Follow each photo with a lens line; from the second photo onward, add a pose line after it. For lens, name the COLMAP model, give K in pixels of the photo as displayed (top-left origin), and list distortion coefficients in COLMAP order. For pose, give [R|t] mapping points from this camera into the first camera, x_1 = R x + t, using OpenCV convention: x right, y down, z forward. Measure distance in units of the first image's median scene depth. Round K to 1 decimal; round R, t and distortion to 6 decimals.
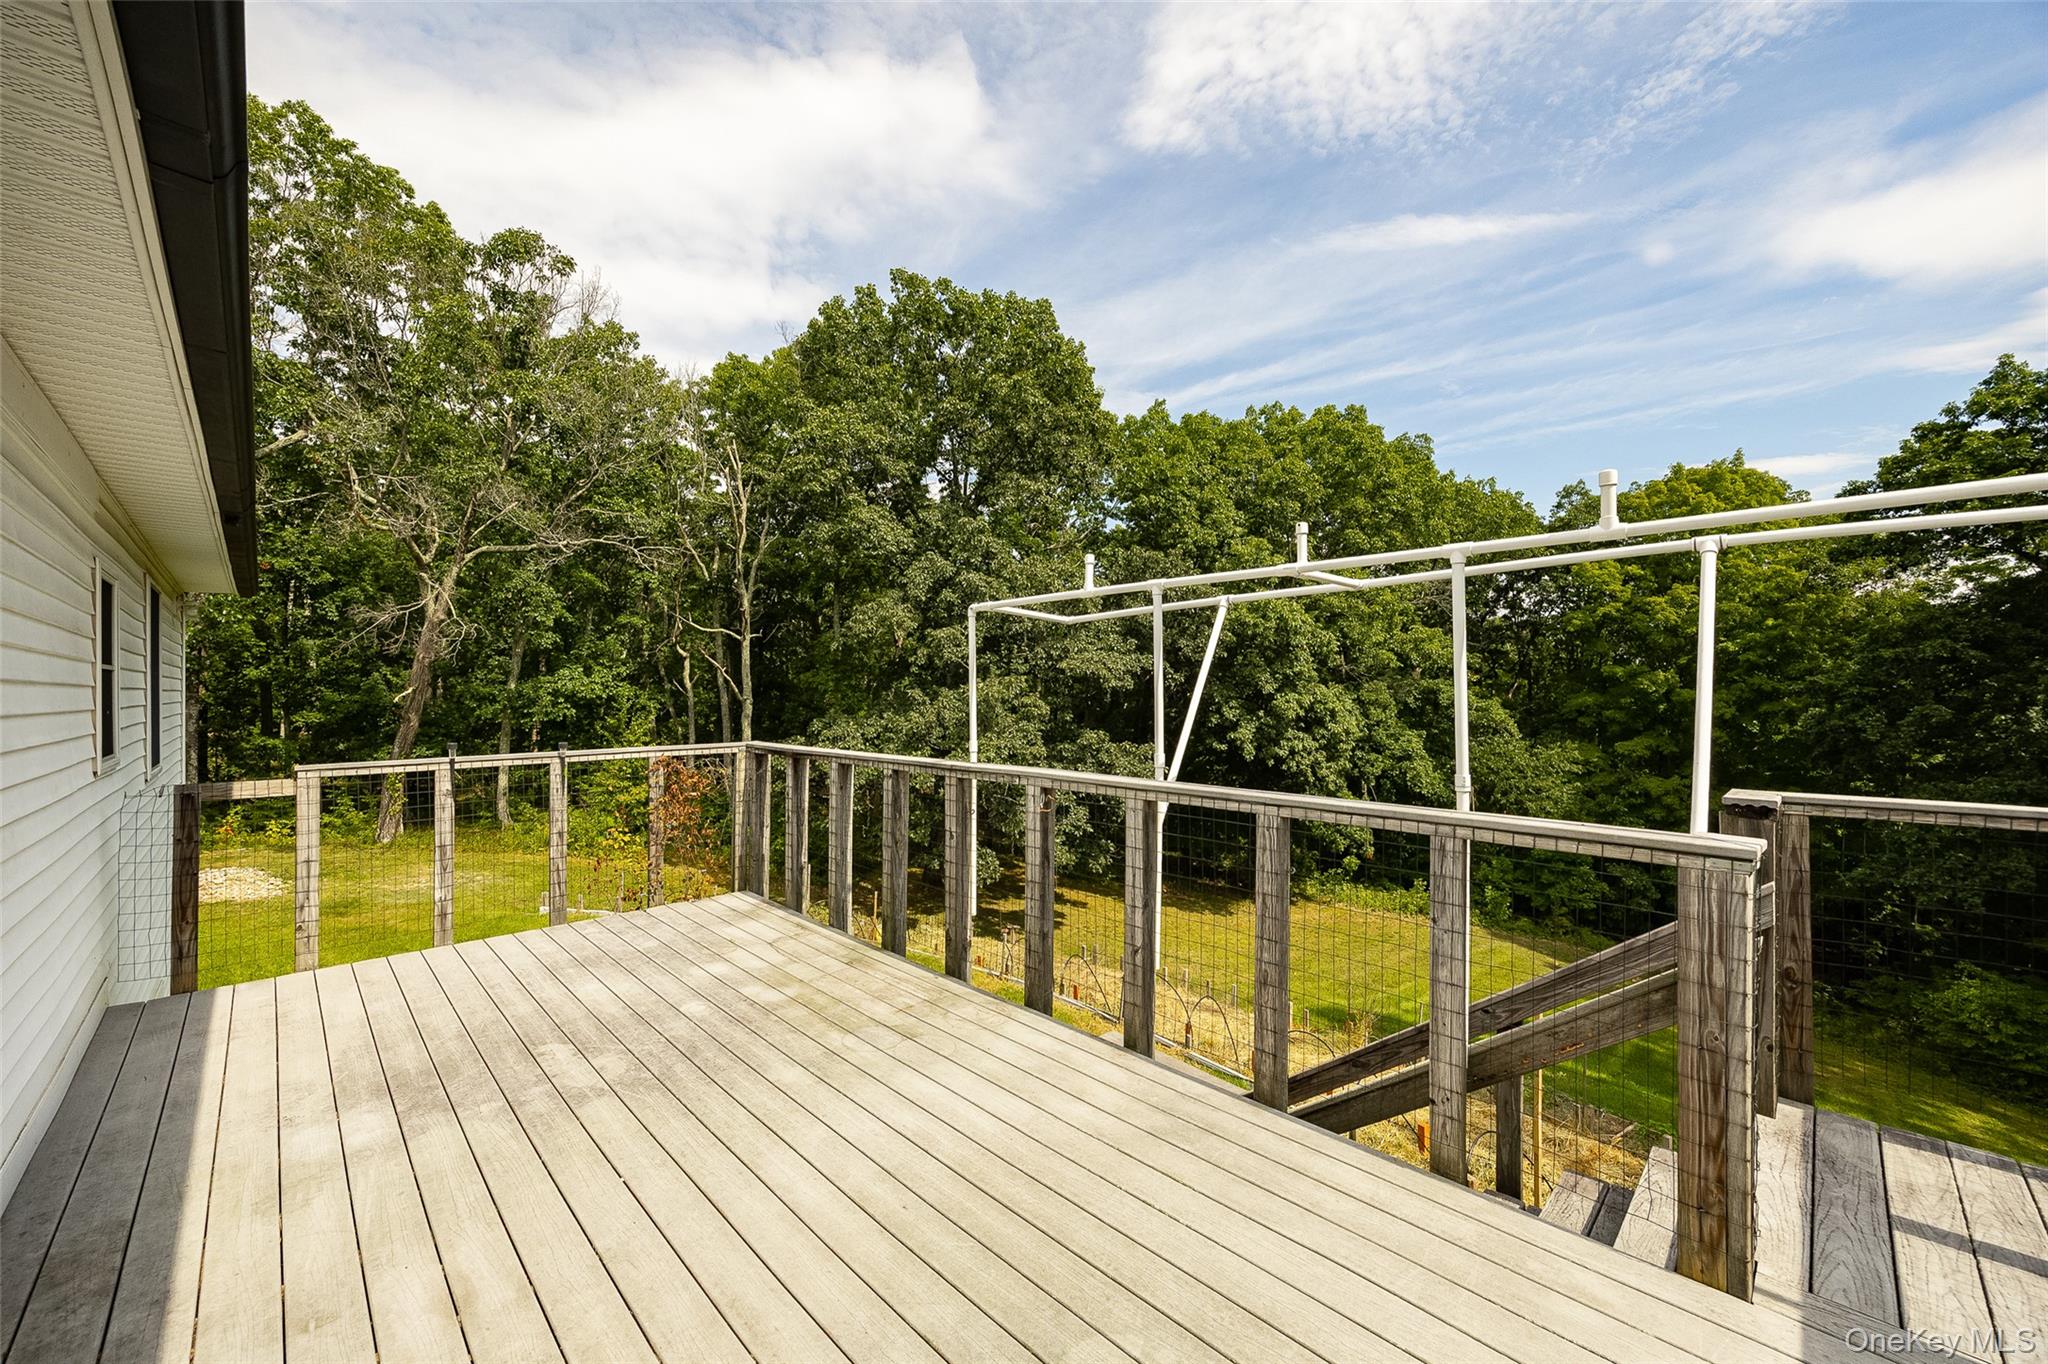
lens RADIAL K [[796.6, 0, 1024.0], [0, 796.6, 682.0], [0, 0, 1]] dist [0.002675, 0.000446]
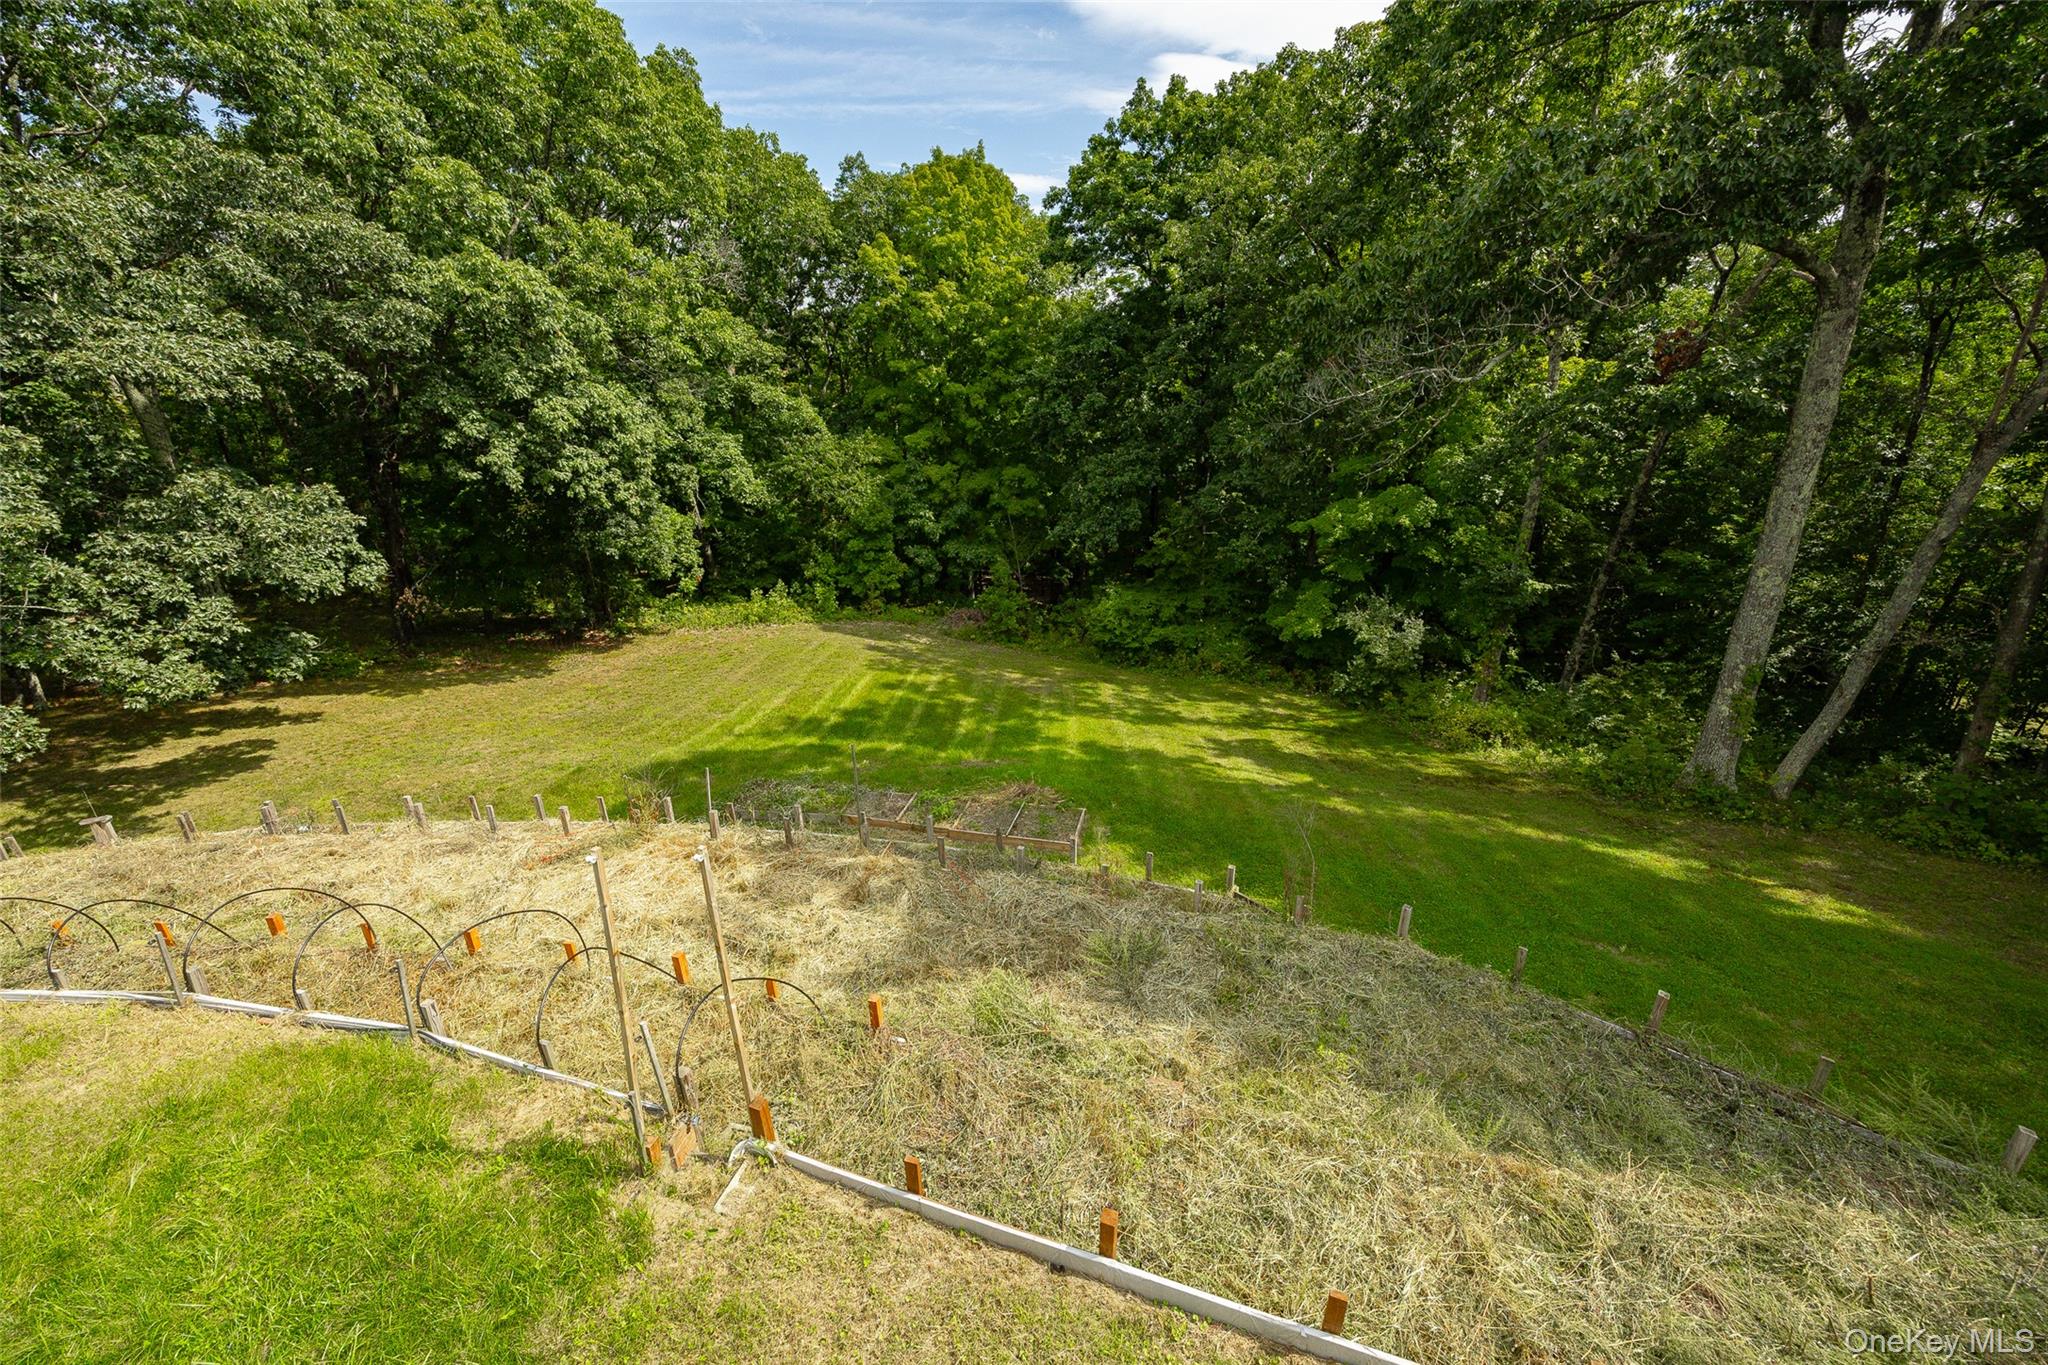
lens RADIAL K [[796.6, 0, 1024.0], [0, 796.6, 682.5], [0, 0, 1]] dist [0.002675, 0.000446]
pose [[0.719990, -0.260035, 0.643426, 0.084803], [0.014175, 0.932463, 0.360986, -0.000957], [-0.693840, -0.250786, 0.675050, 0.078813]]
